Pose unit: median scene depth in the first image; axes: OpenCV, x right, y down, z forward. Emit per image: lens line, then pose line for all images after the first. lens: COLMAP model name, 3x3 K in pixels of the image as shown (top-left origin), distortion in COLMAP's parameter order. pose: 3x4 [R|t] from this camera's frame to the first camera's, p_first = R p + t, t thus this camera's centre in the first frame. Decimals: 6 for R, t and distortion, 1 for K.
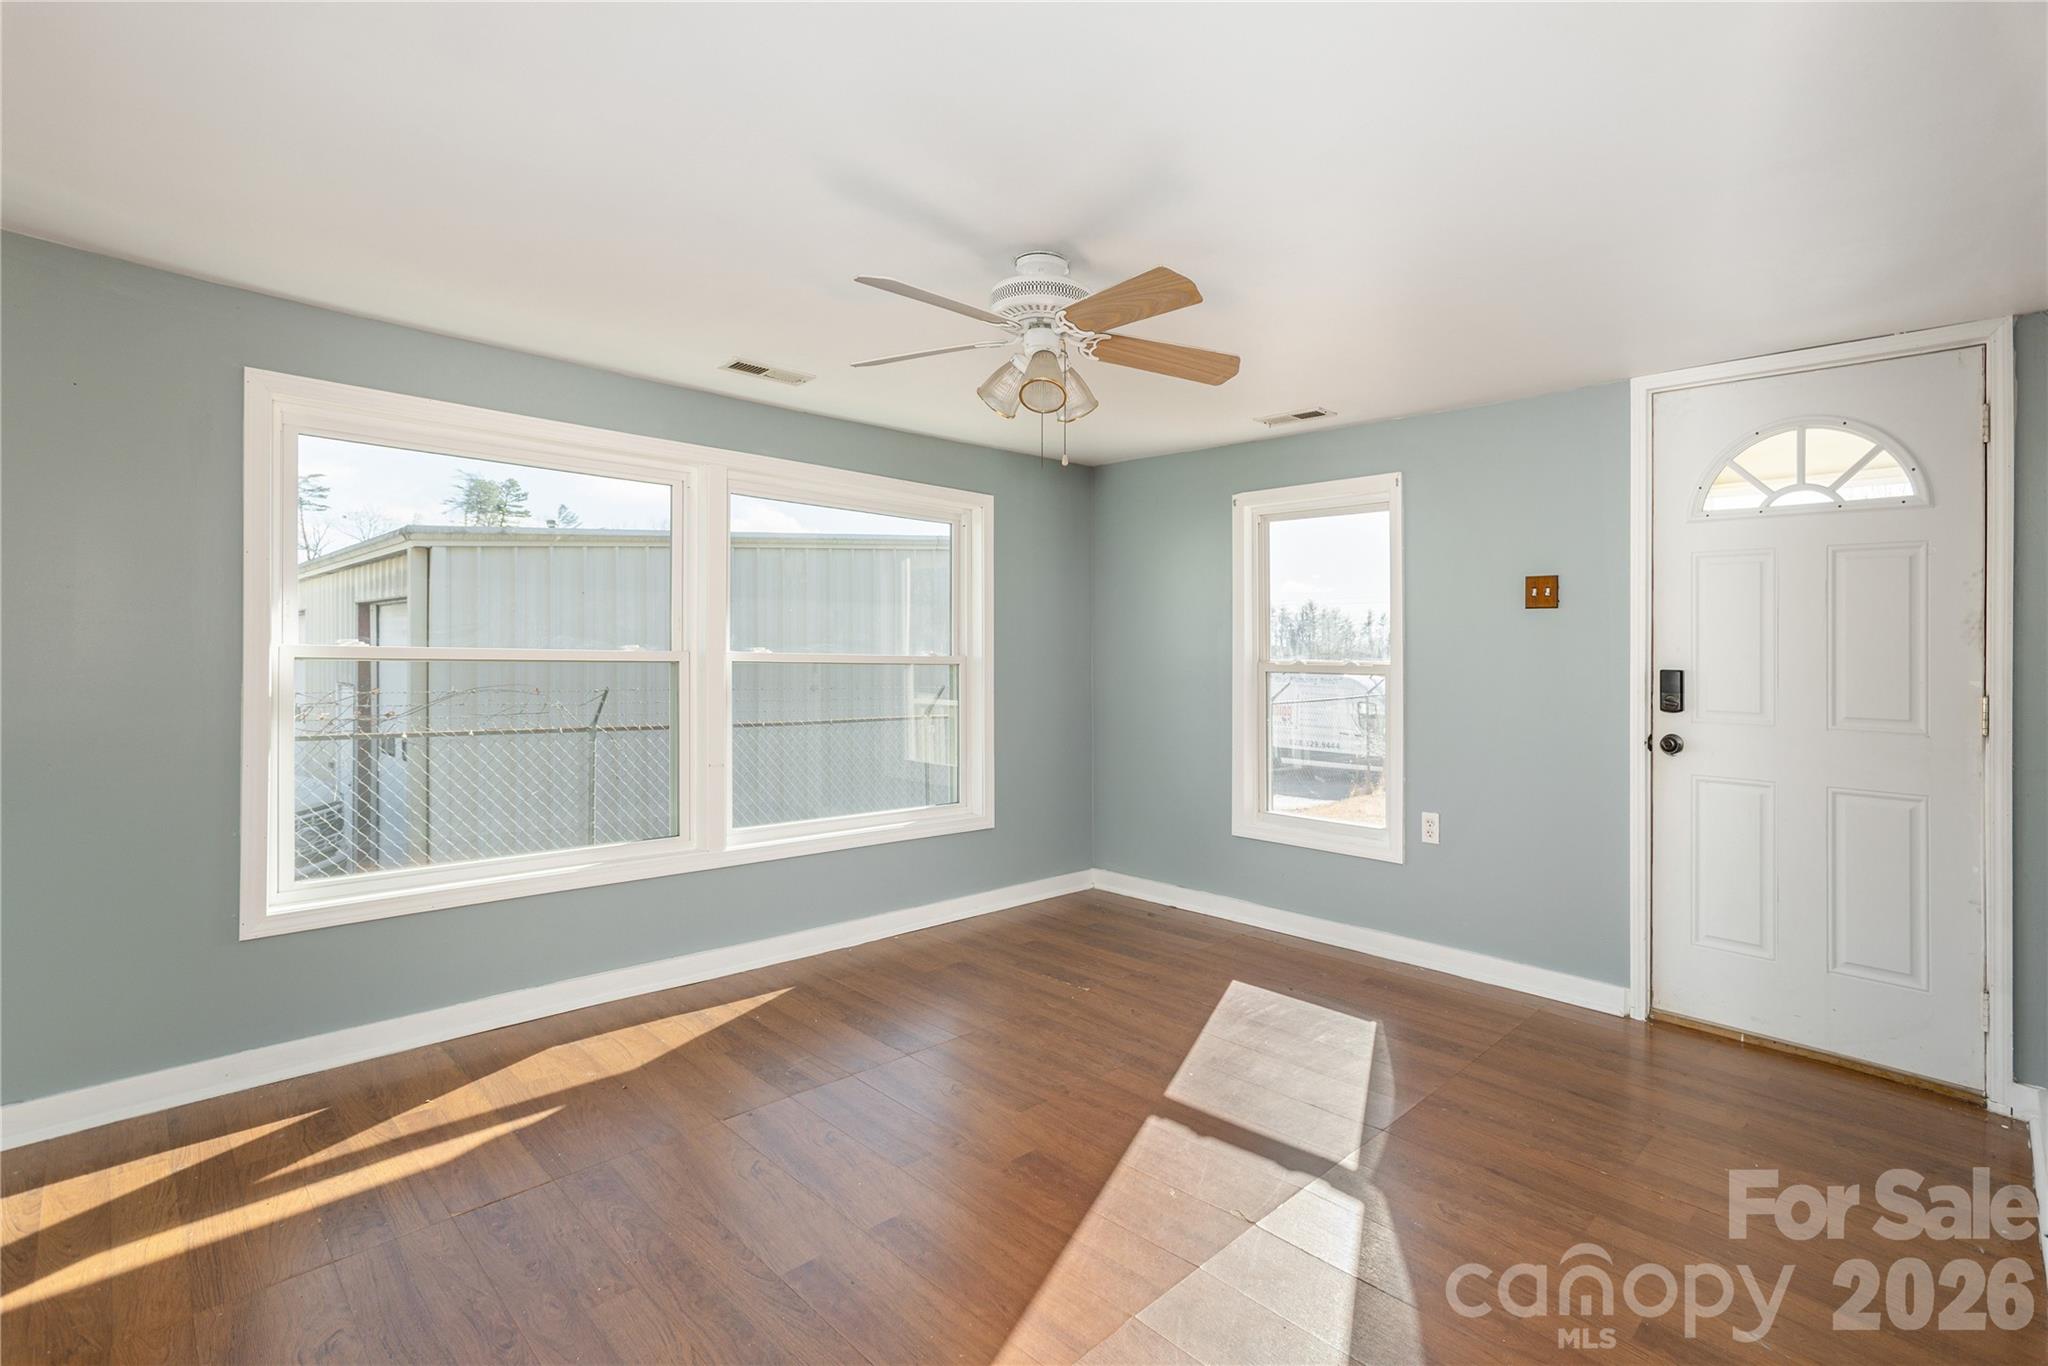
lens RADIAL K [[984.2, 0, 1024.3], [0, 984.2, 674.3], [0, 0, 1]] dist [-0.001041, -0.000004]
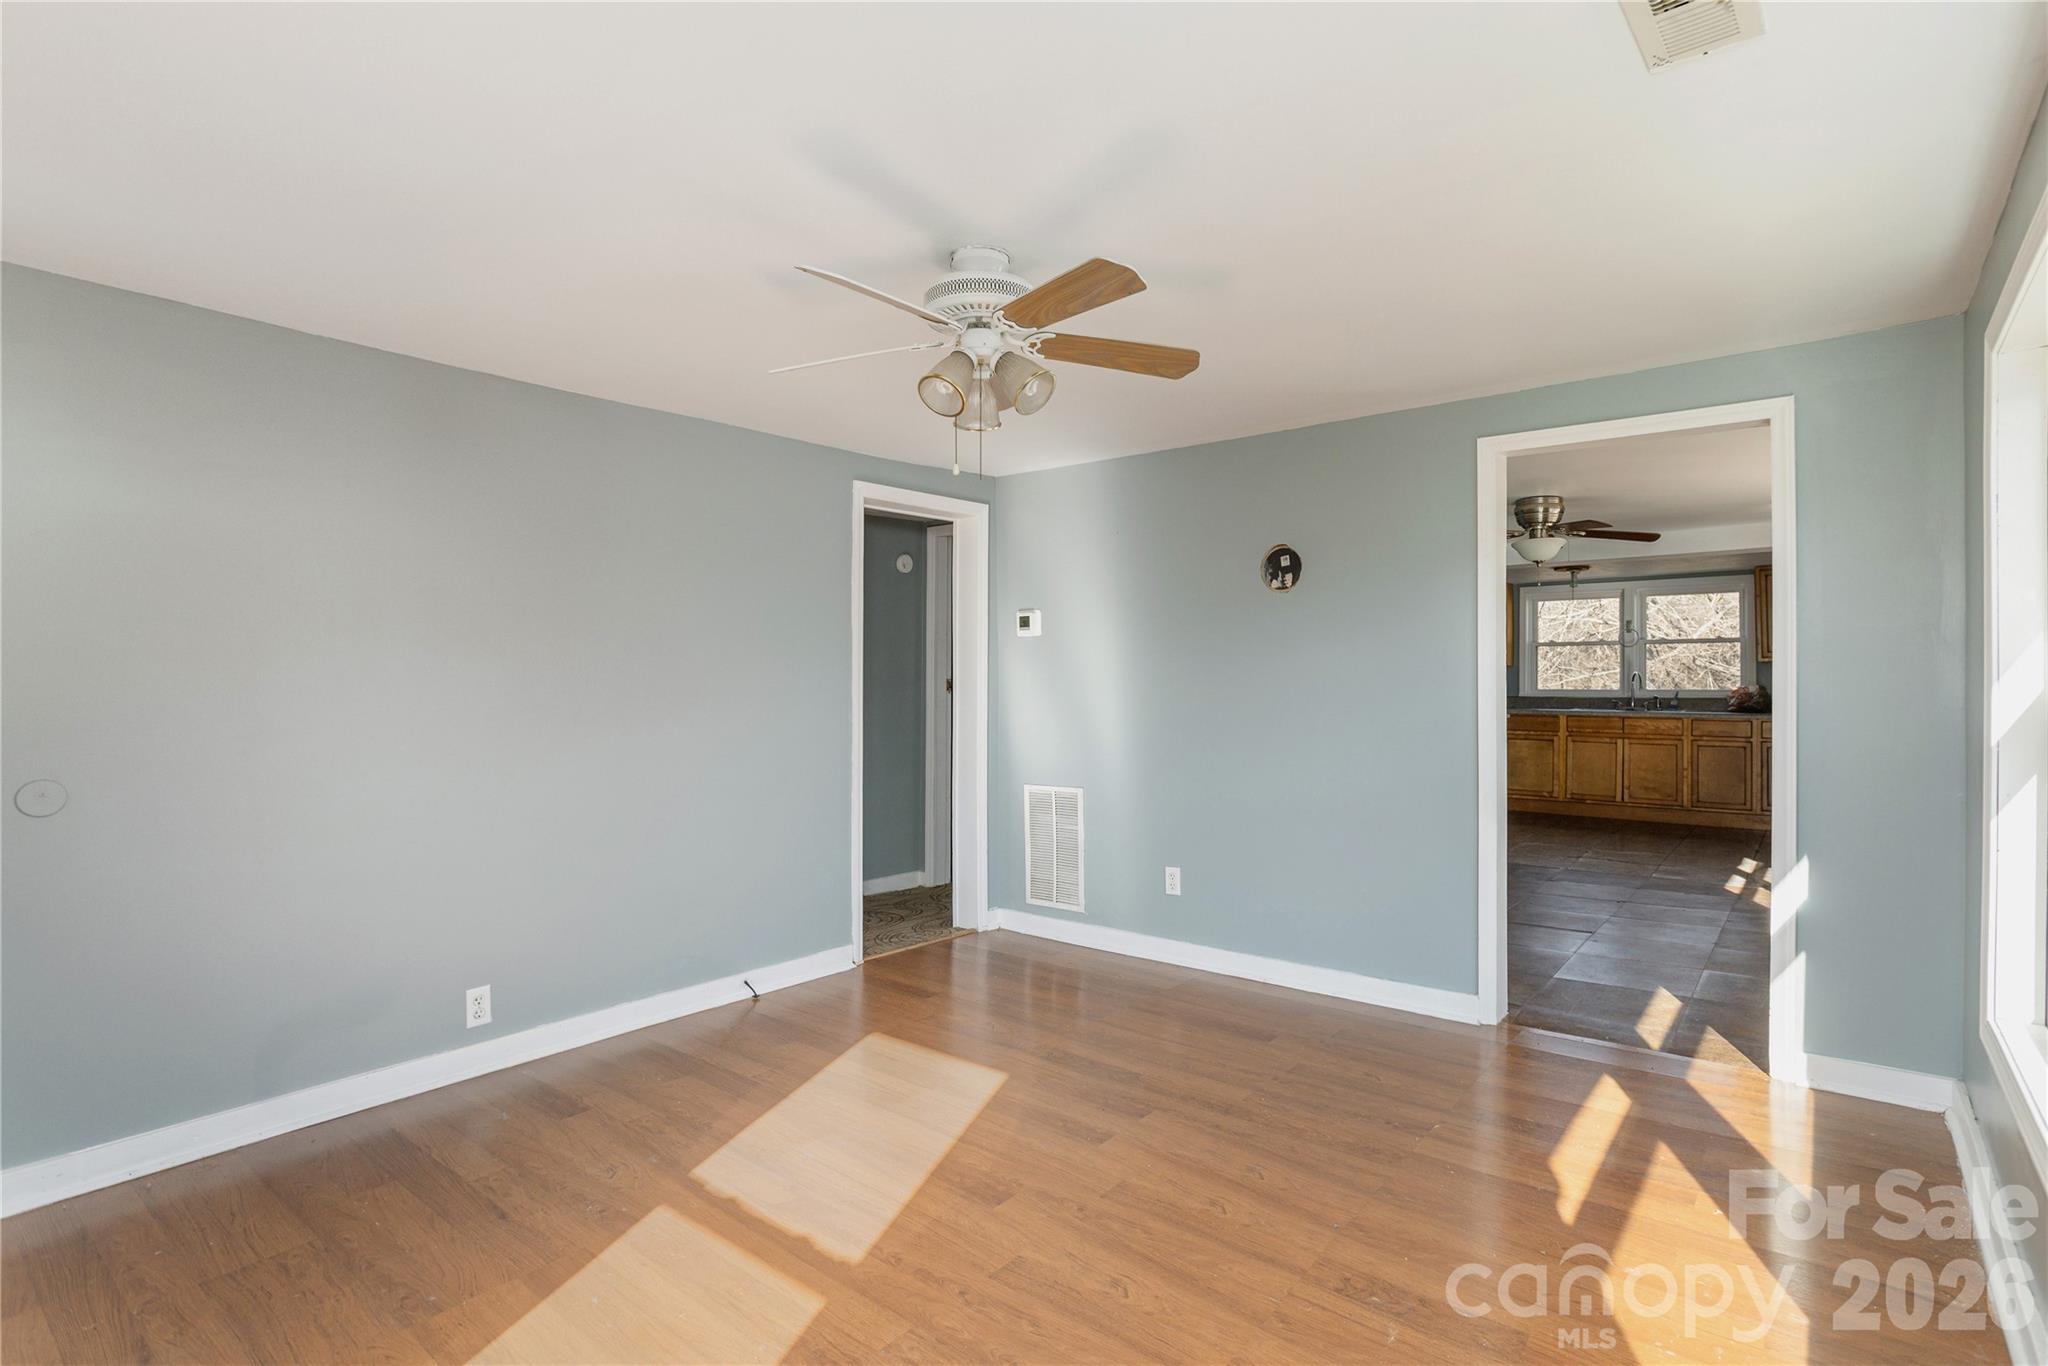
lens RADIAL K [[984.2, 0, 1024.3], [0, 984.2, 674.3], [0, 0, 1]] dist [-0.001041, -0.000004]
pose [[-0.991868, -0.015841, -0.126278, 0.105108], [-0.015270, 0.999868, -0.005489, -0.012187], [0.126348, -0.003516, -0.991980, 1.897958]]
